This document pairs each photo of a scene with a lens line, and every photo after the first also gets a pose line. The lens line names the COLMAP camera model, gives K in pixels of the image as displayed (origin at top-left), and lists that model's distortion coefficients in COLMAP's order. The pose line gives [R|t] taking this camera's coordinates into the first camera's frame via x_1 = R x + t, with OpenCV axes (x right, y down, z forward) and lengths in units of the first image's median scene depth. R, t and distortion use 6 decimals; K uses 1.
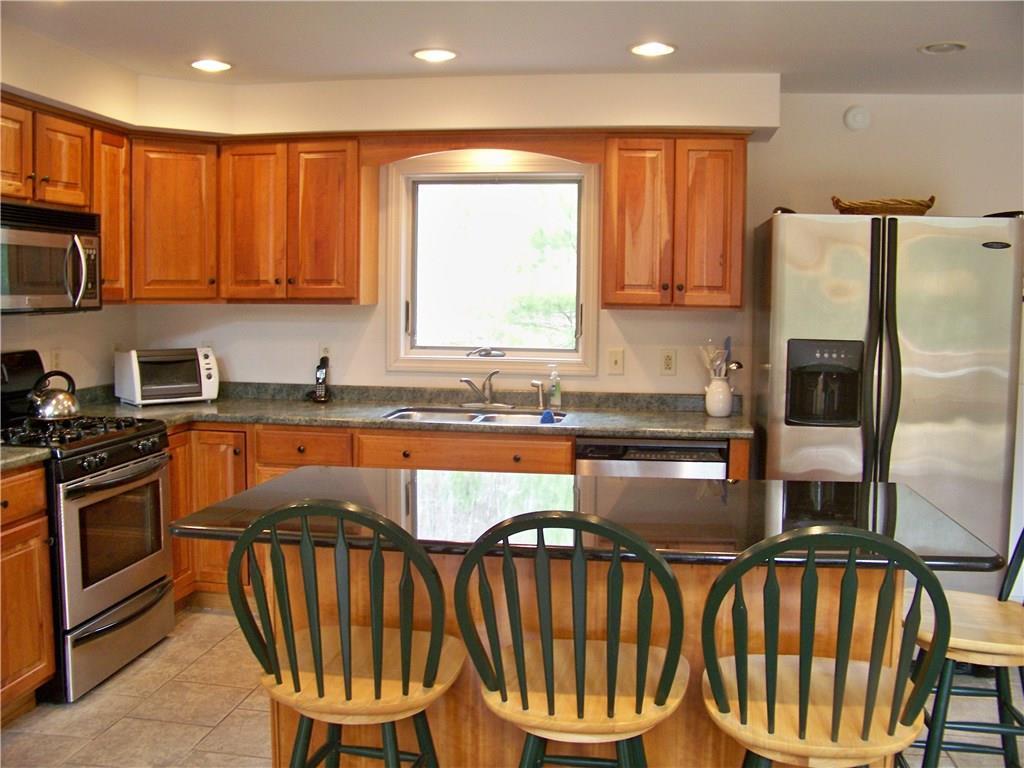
lens RADIAL K [[1033.9, 0, 512.0], [0, 1033.9, 384.0], [0, 0, 1]] dist [-0.116631, 0.009113]
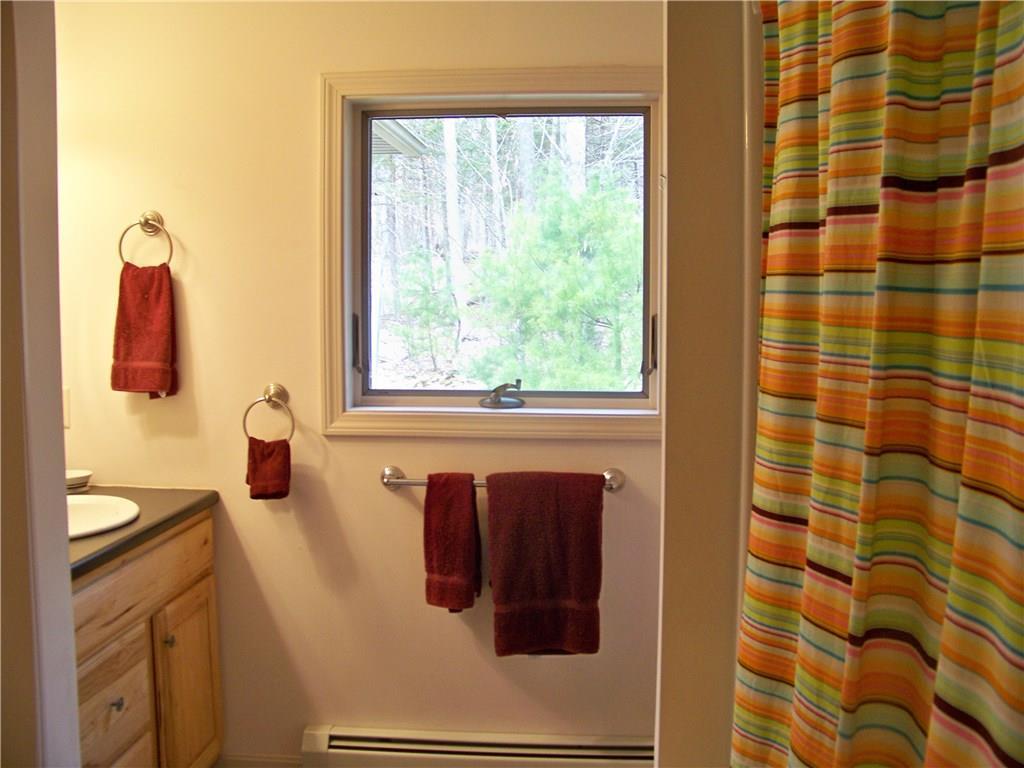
lens RADIAL K [[1033.9, 0, 512.0], [0, 1033.9, 384.0], [0, 0, 1]] dist [-0.116631, 0.009113]
pose [[0.998991, -0.008900, 0.044014, -0.039383], [0.010734, 0.999076, -0.041612, -0.015755], [-0.043603, 0.042042, 0.998164, 0.419342]]
